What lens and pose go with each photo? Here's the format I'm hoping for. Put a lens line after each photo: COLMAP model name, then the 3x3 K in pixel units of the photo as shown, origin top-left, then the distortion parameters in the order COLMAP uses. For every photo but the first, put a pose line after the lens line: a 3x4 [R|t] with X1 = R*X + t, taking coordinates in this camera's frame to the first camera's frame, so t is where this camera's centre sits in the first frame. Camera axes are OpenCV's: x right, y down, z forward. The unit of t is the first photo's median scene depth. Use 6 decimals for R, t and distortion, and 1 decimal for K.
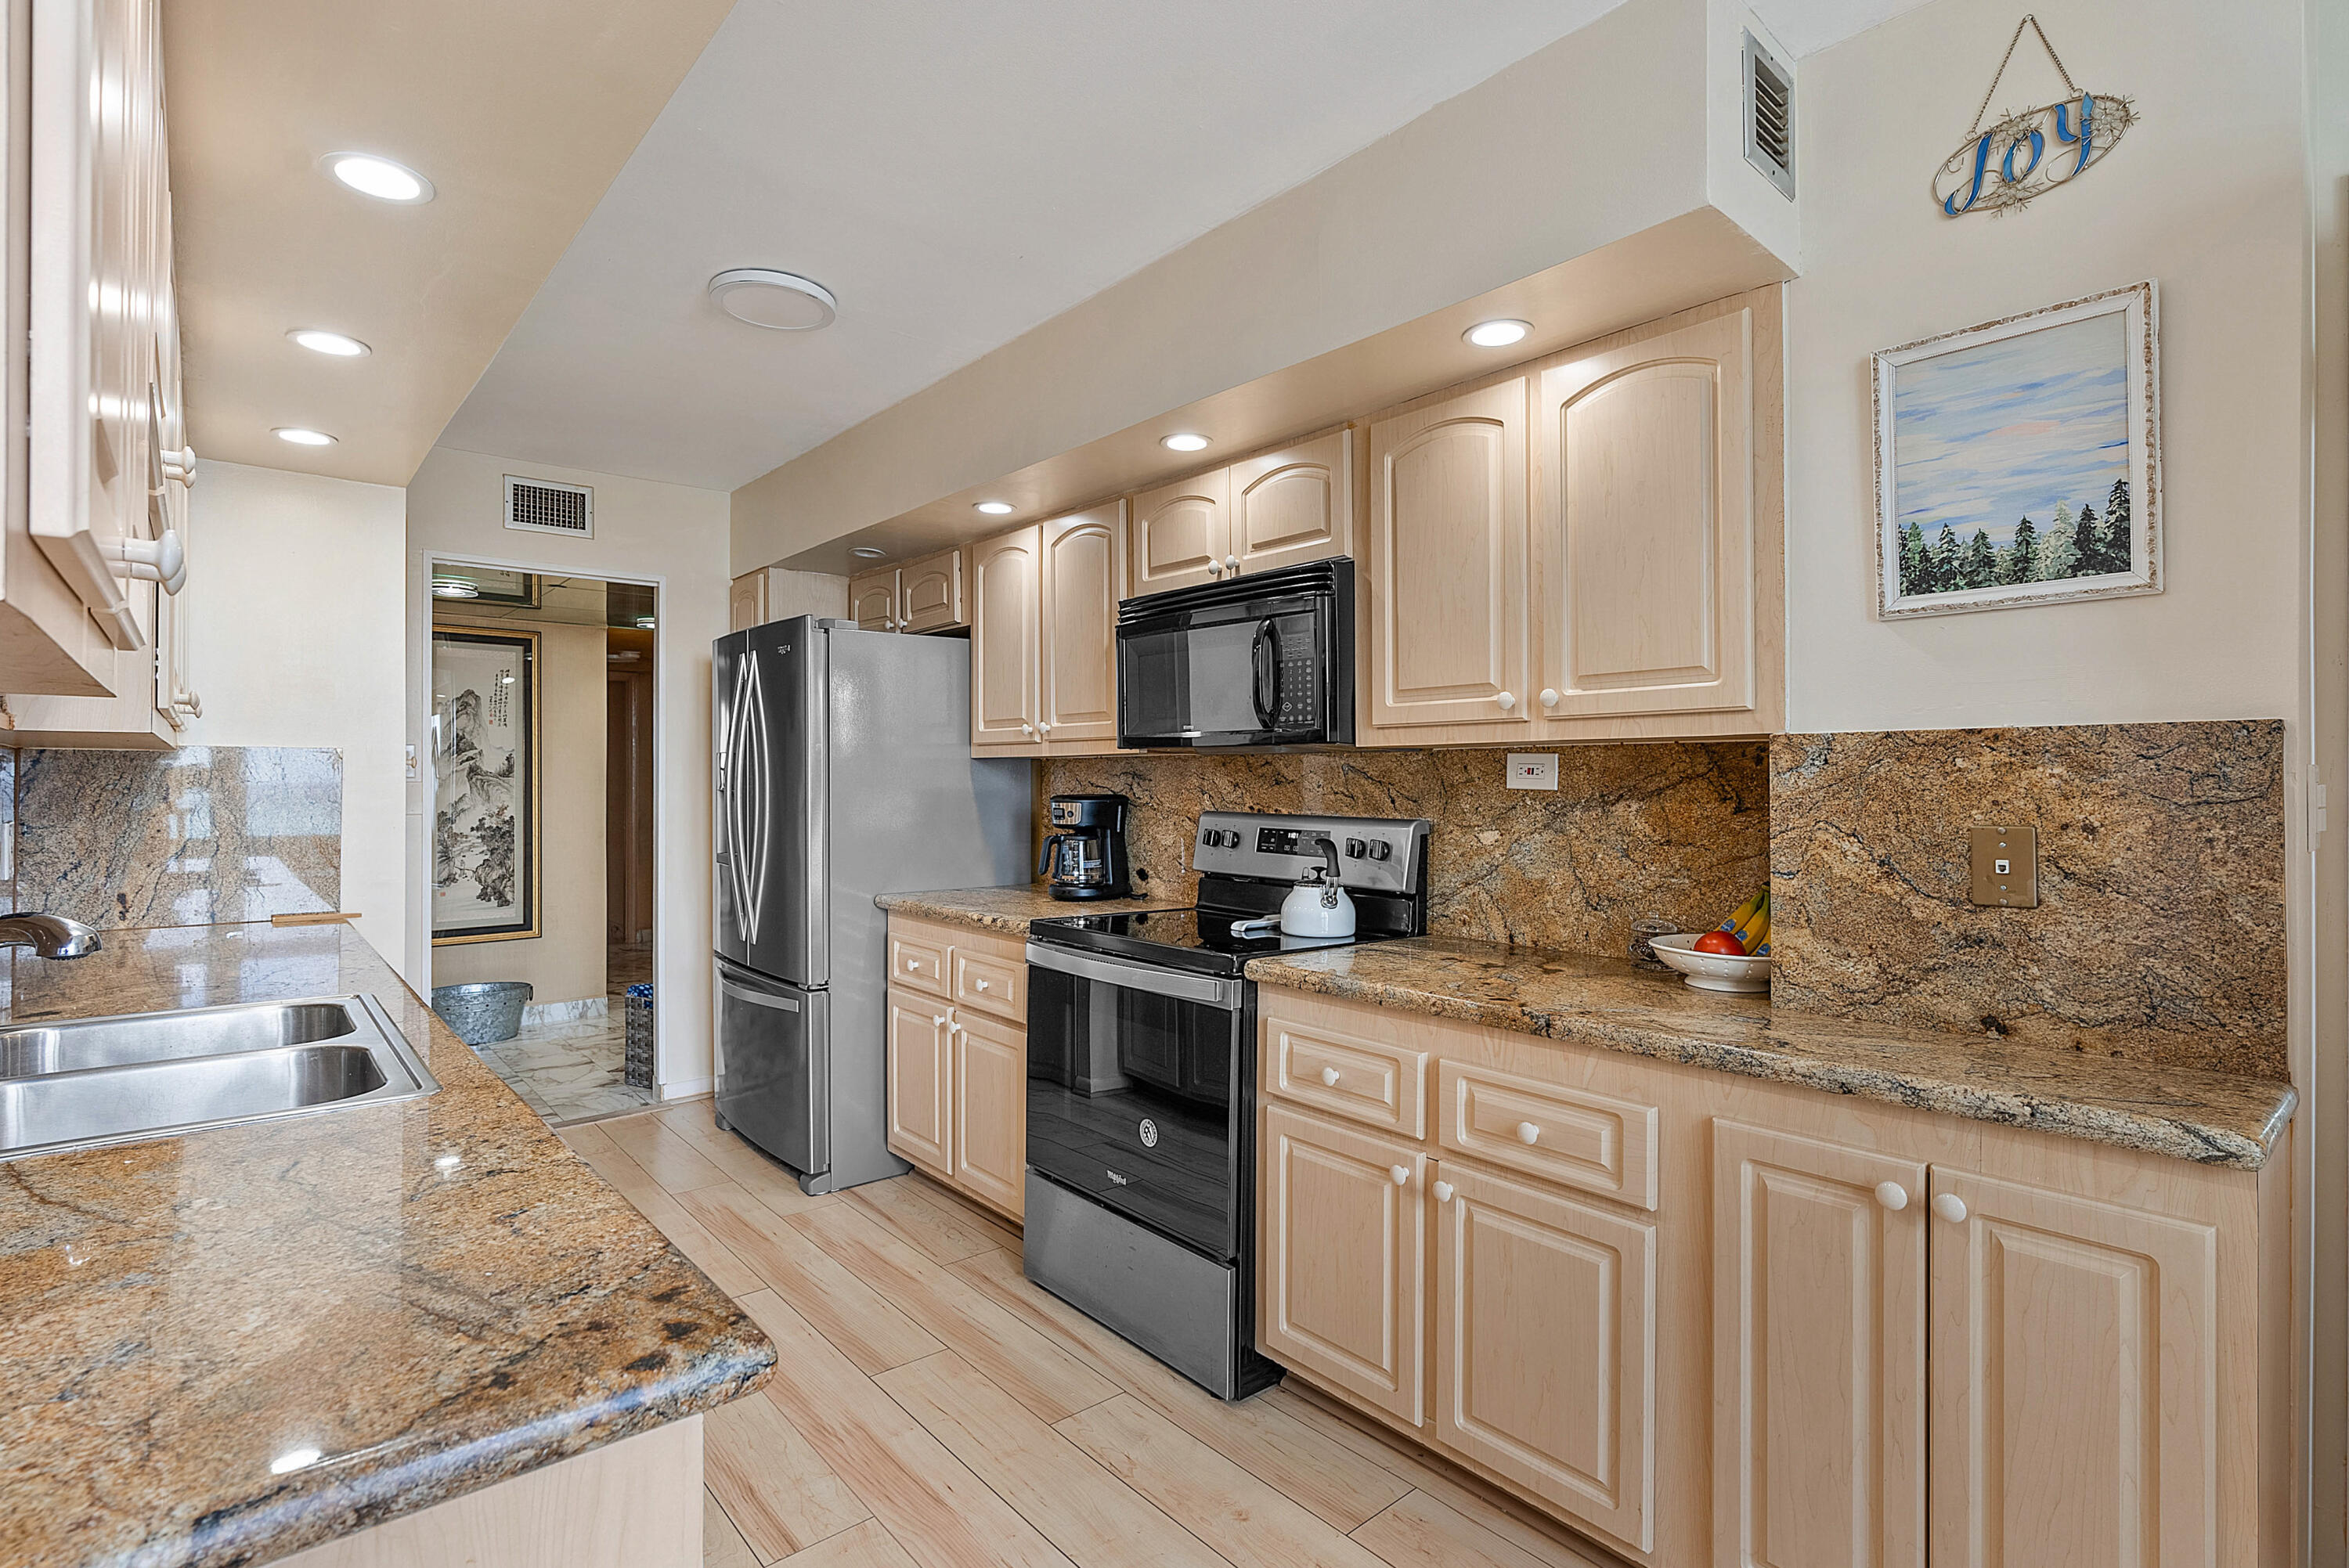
lens RADIAL K [[1142.2, 0, 1217.4], [0, 1142.2, 770.5], [0, 0, 1]] dist [-0.009643, 0.005426]
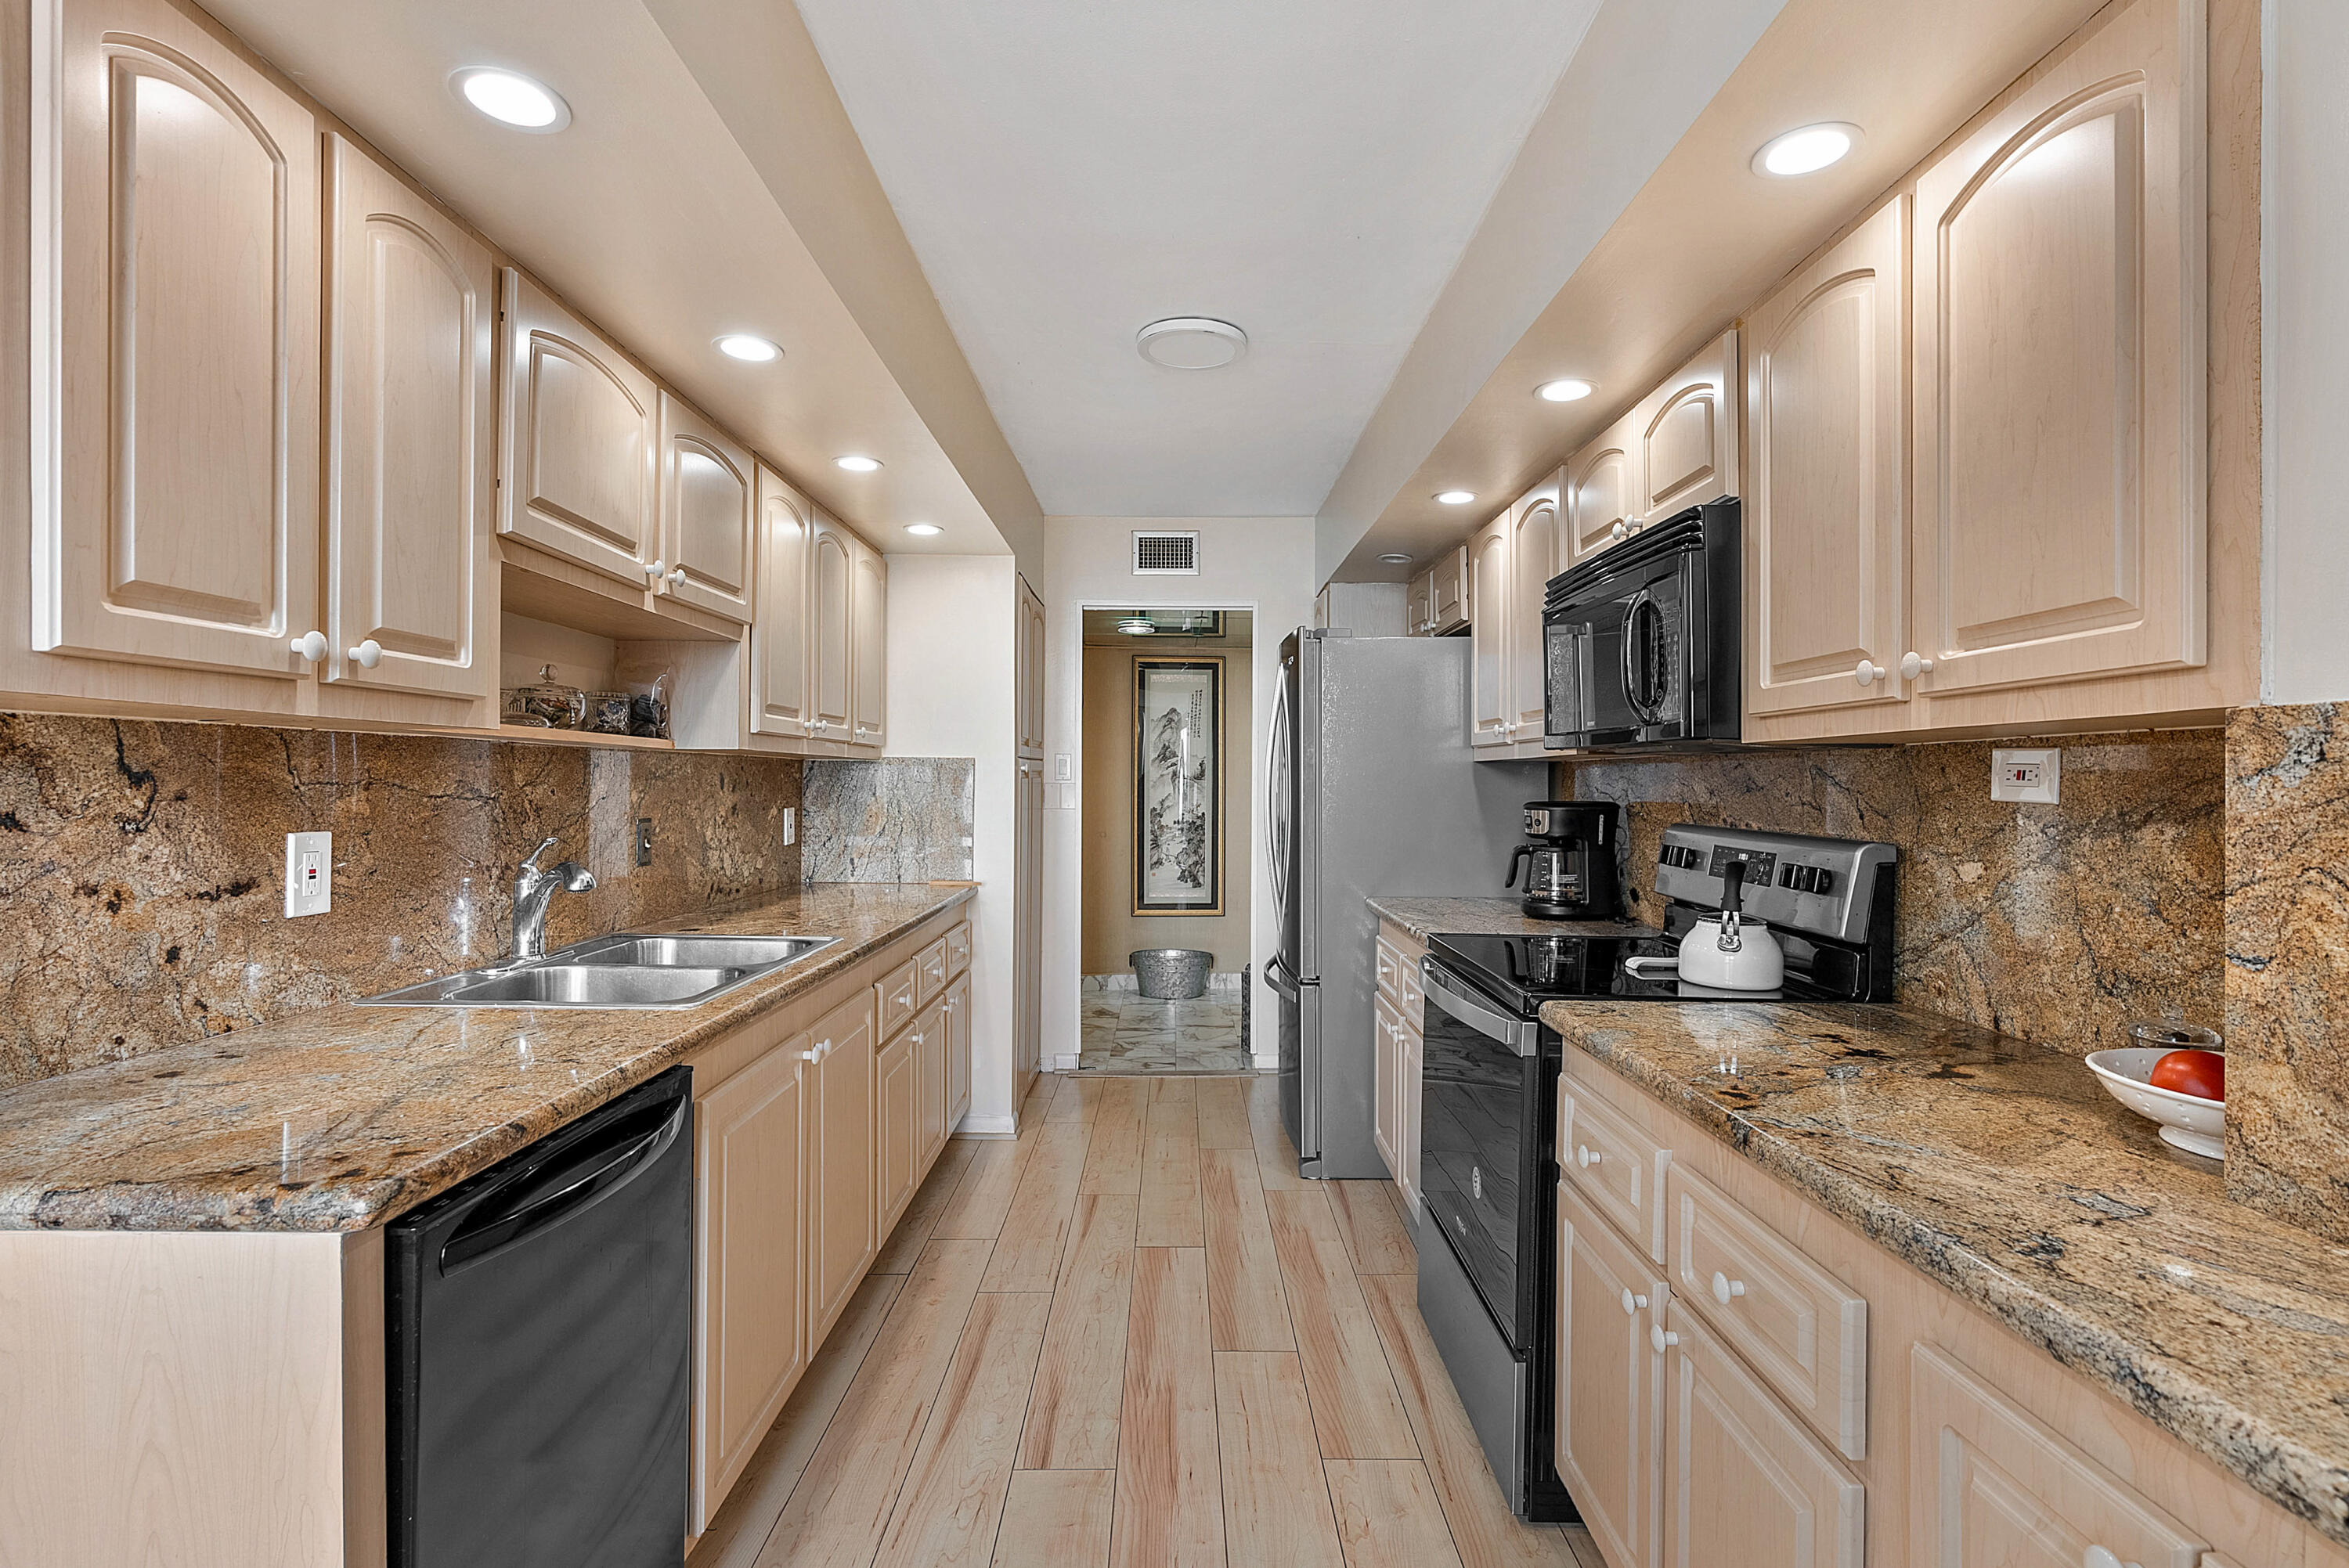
lens RADIAL K [[1142.2, 0, 1172.1], [0, 1142.2, 778.3], [0, 0, 1]] dist [-0.009643, 0.005426]
pose [[0.750447, 0.002207, -0.660927, 0.318690], [-0.000241, 0.999995, 0.003065, 0.000592], [0.660931, -0.002141, 0.750444, 0.164405]]
